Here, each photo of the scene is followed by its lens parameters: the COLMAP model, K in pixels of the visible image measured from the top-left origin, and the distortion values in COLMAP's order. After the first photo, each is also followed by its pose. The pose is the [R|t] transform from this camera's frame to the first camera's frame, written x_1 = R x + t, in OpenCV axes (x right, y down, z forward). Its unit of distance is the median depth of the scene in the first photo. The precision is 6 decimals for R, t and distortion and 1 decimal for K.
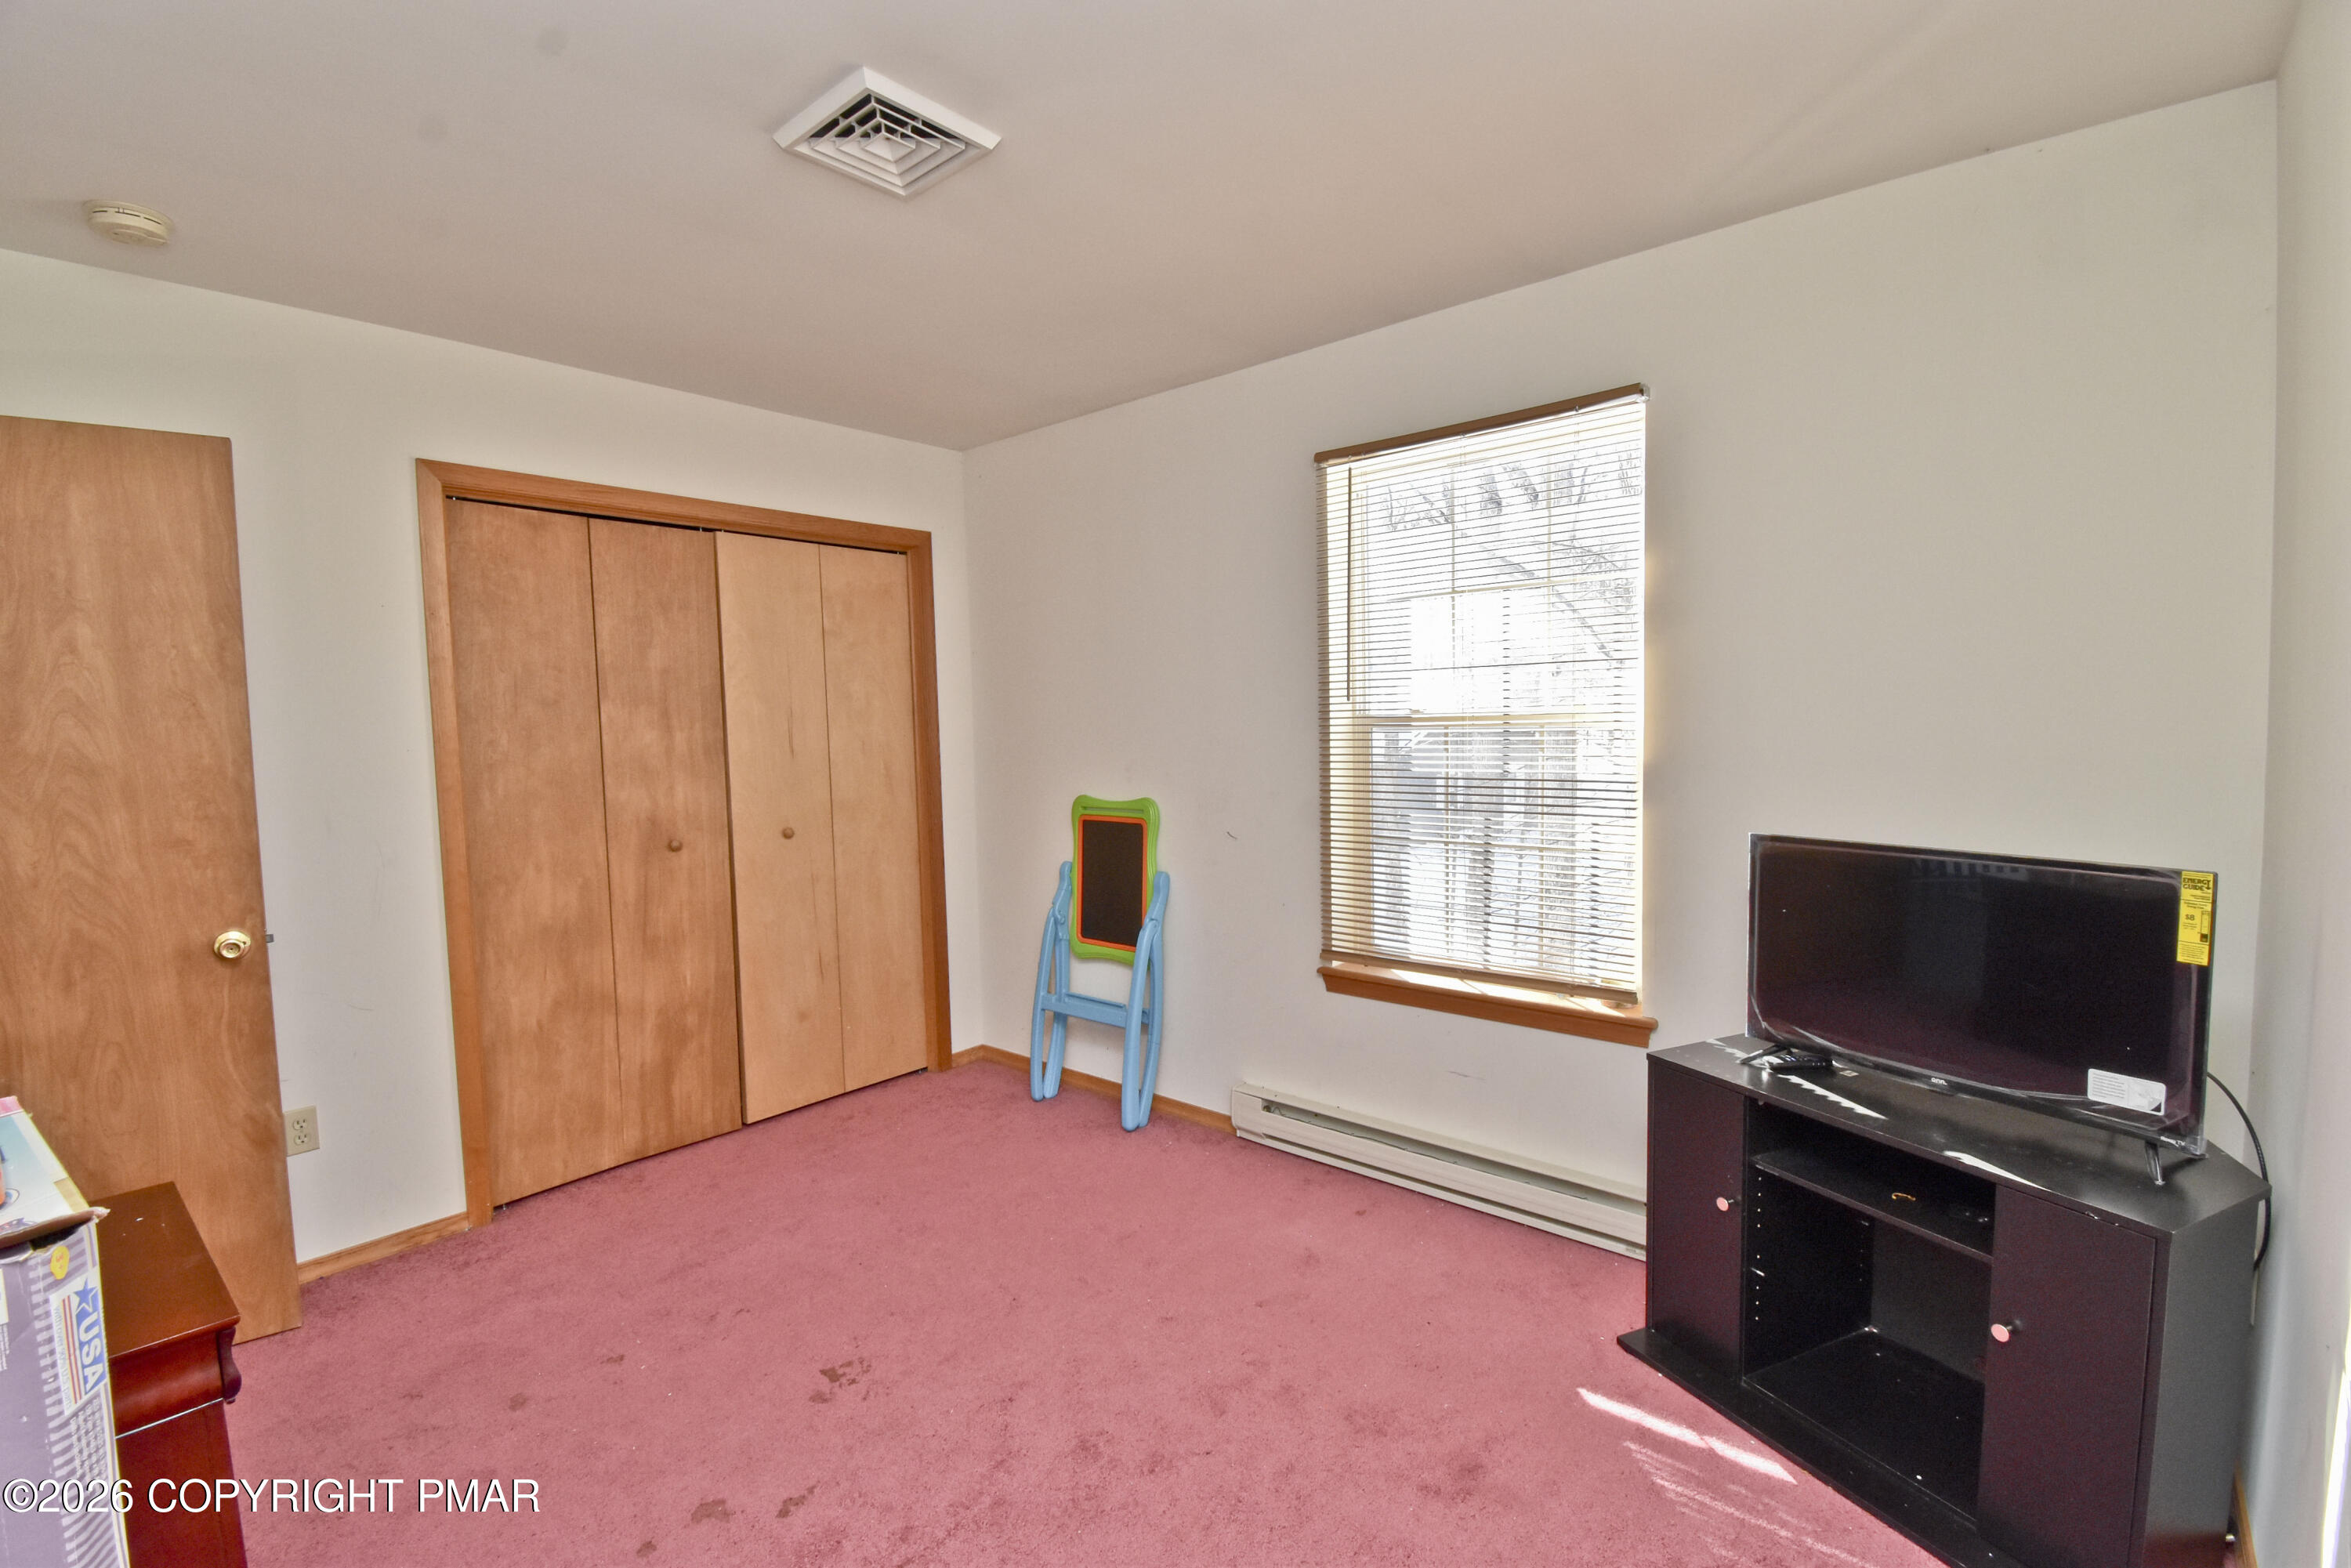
lens RADIAL K [[1087.6, 0, 1193.8], [0, 1087.6, 795.6], [0, 0, 1]] dist [0.011970, -0.012172]
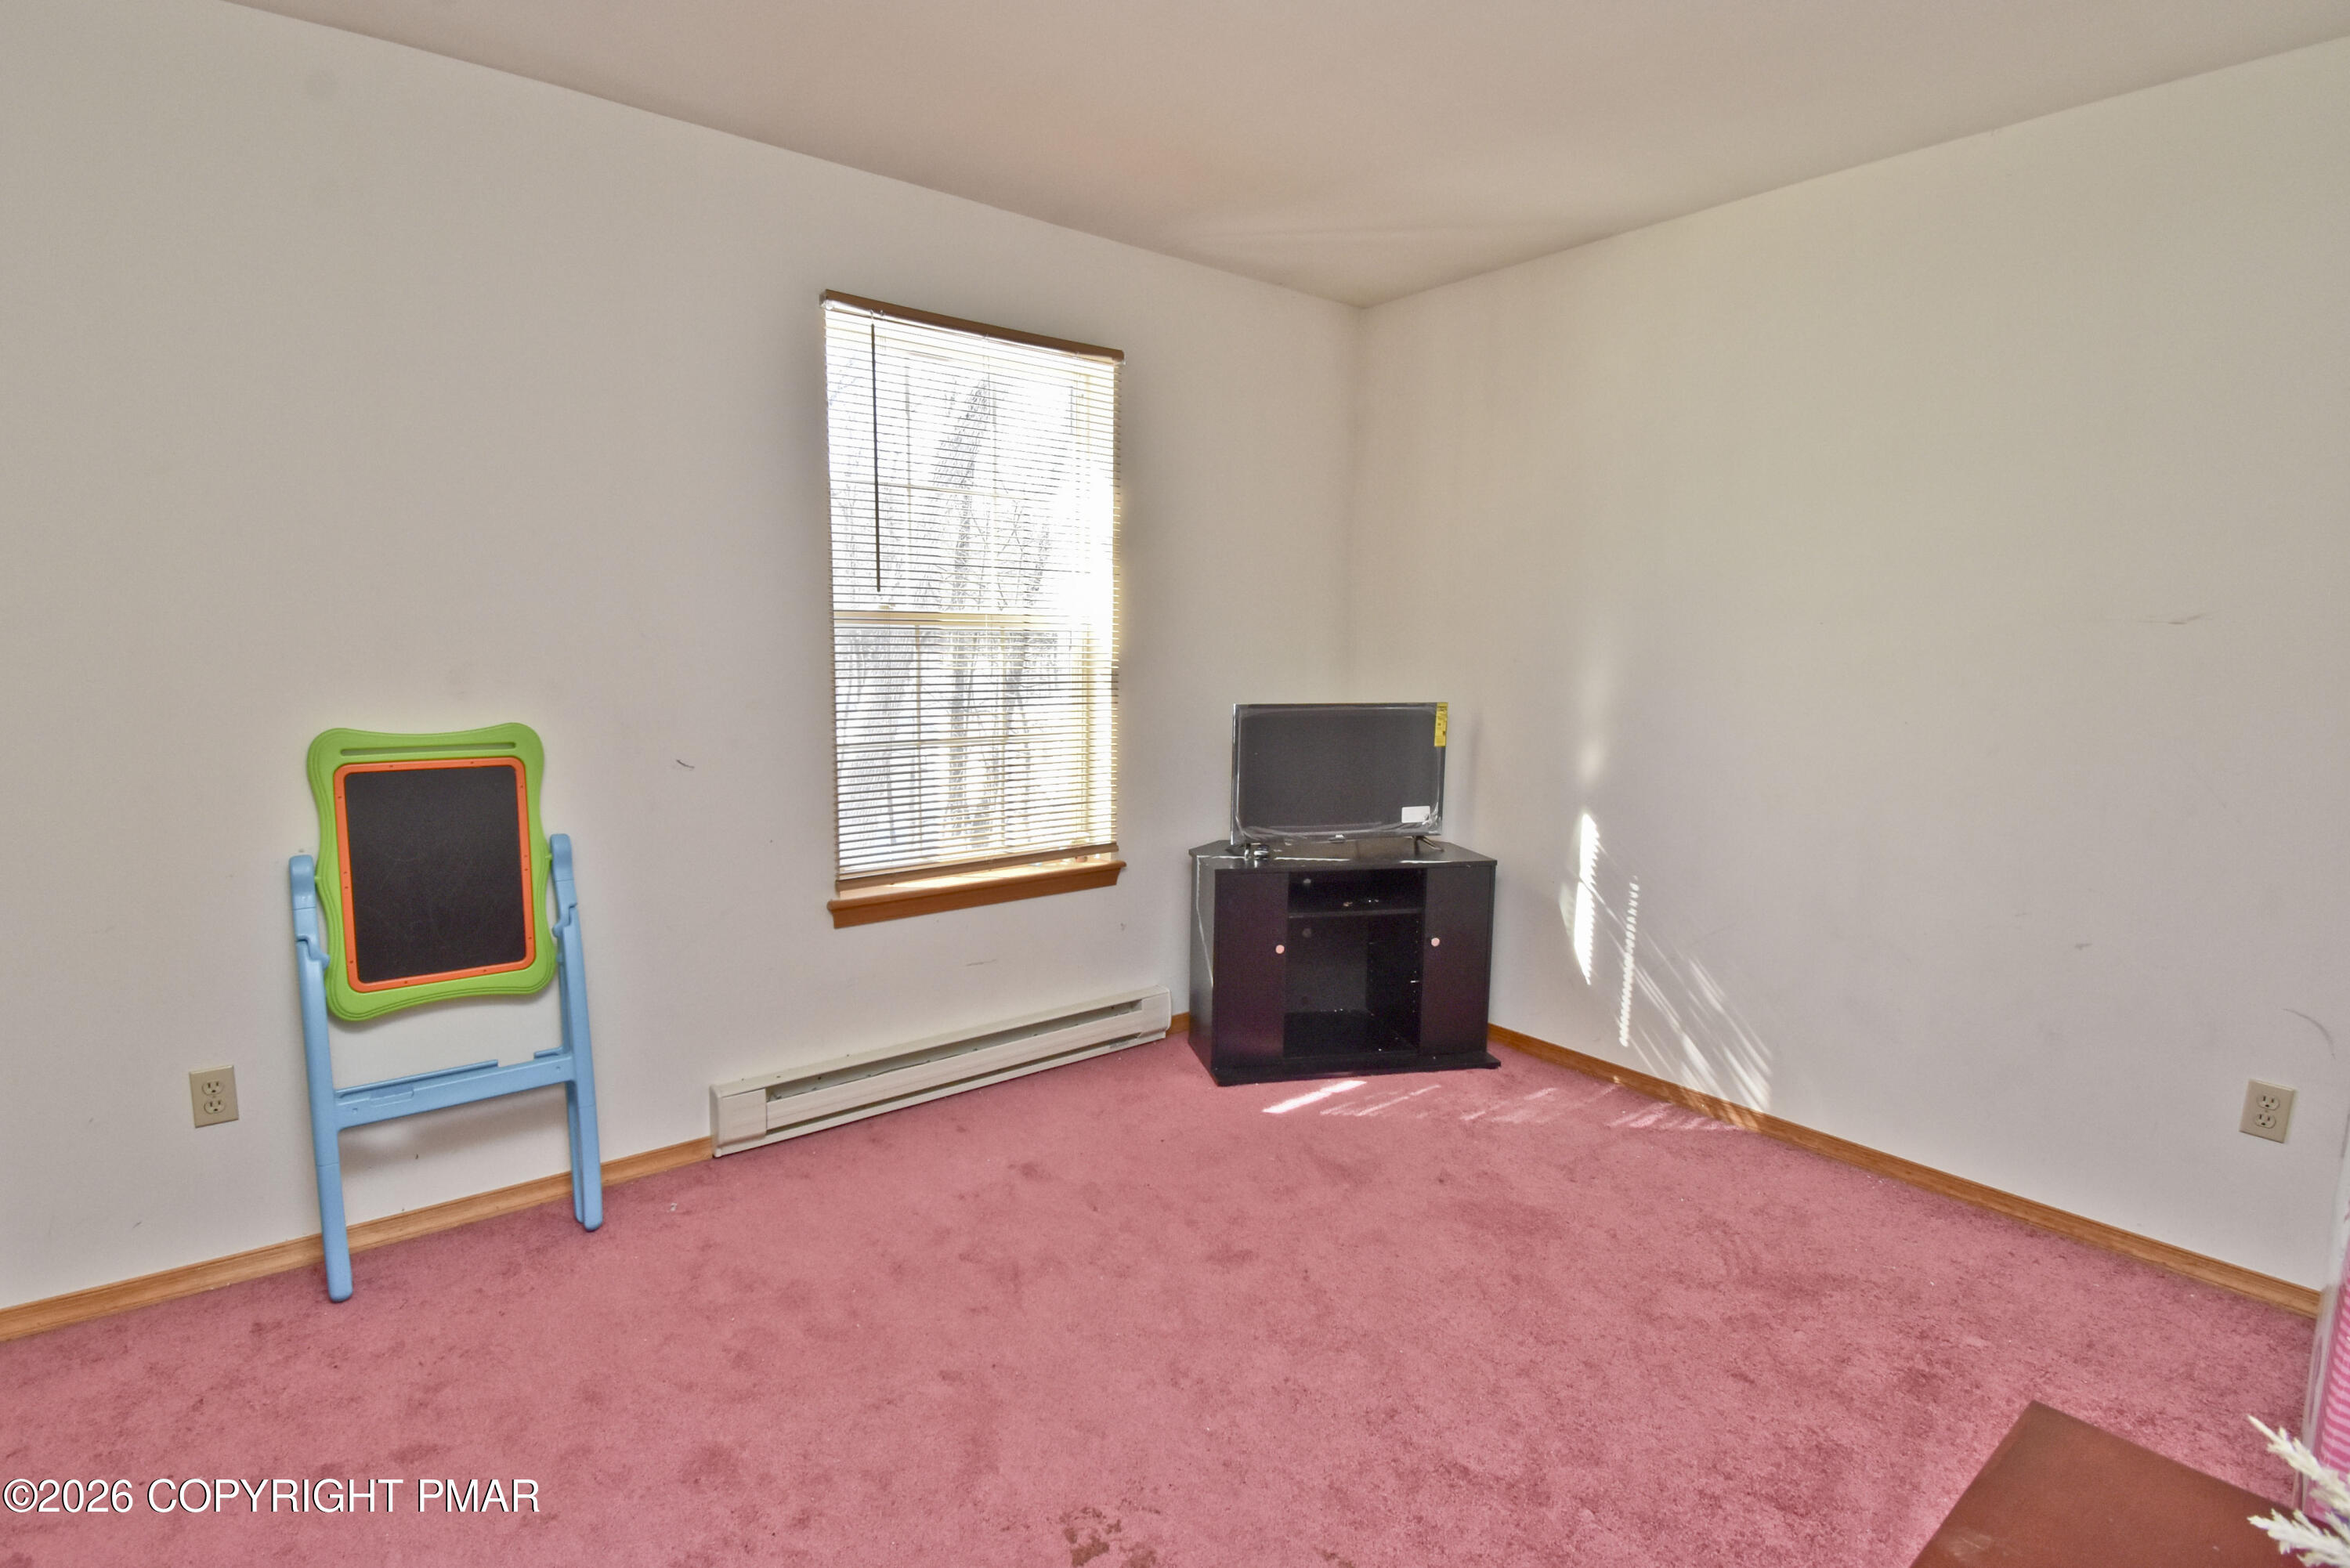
lens RADIAL K [[1087.1, 0, 1176.0], [0, 1087.1, 763.2], [0, 0, 1]] dist [0.011970, -0.012172]
pose [[0.192937, -0.096014, 0.976502, -0.741128], [0.049043, 0.994901, 0.088134, -0.015443], [-0.979985, 0.030887, 0.196662, 0.632626]]
